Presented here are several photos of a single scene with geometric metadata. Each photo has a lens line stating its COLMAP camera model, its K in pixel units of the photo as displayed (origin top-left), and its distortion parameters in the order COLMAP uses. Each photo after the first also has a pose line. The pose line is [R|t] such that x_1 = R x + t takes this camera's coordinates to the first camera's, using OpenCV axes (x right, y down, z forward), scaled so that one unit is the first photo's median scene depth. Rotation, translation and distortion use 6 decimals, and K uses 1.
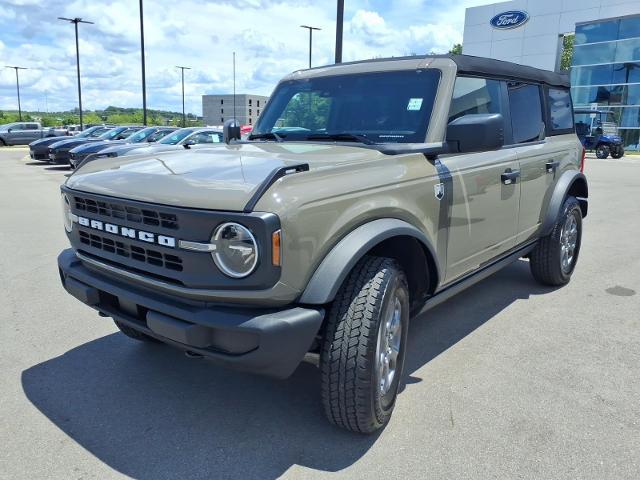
lens RADIAL K [[534.3, 0, 304.8], [0, 534.3, 249.5], [0, 0, 1]] dist [0.006536, 0.001313]
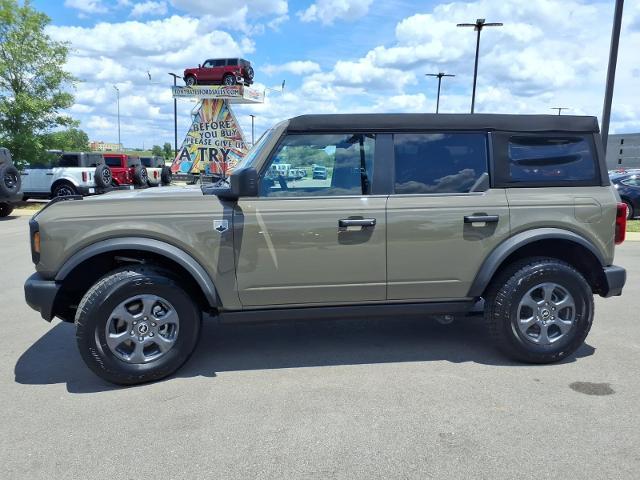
lens RADIAL K [[534.3, 0, 304.8], [0, 534.3, 249.5], [0, 0, 1]] dist [0.006536, 0.001313]
pose [[0.728835, 0.111530, -0.675544, 1.232124], [-0.160962, 0.986902, -0.010725, -0.070112], [0.665500, 0.116554, 0.737241, 0.201511]]
